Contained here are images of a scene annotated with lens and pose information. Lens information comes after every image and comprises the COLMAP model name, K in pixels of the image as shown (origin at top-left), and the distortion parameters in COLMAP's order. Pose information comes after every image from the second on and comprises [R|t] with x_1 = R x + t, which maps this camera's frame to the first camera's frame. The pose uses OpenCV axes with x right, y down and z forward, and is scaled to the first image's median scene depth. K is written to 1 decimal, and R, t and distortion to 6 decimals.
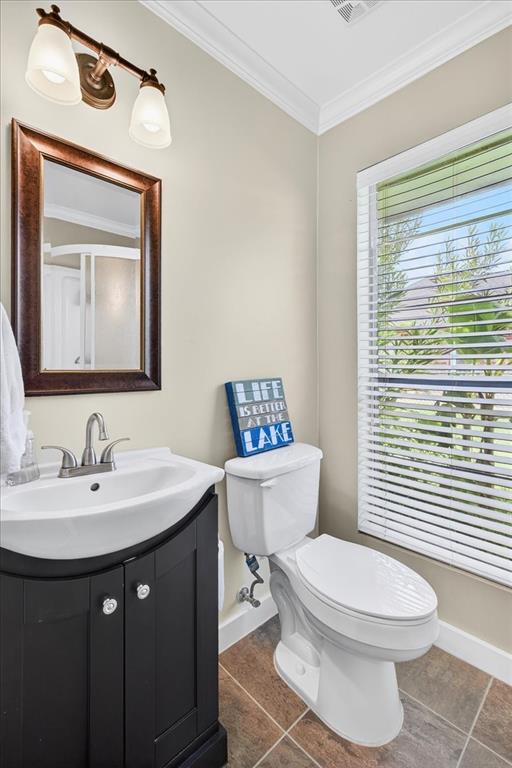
lens RADIAL K [[353.8, 0, 256.8], [0, 353.8, 367.3], [0, 0, 1]] dist [0.001705, 0.000604]
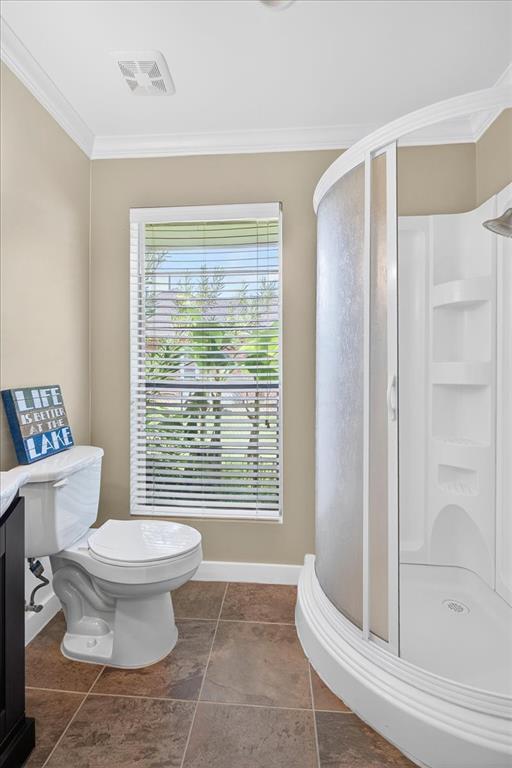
lens RADIAL K [[346.6, 0, 256.1], [0, 346.6, 375.7], [0, 0, 1]] dist [0.001055, -0.000035]
pose [[0.744974, -0.003217, 0.667086, -0.194171], [0.002882, 0.999995, 0.001604, 0.002914], [-0.667088, 0.000727, 0.744979, -0.149621]]
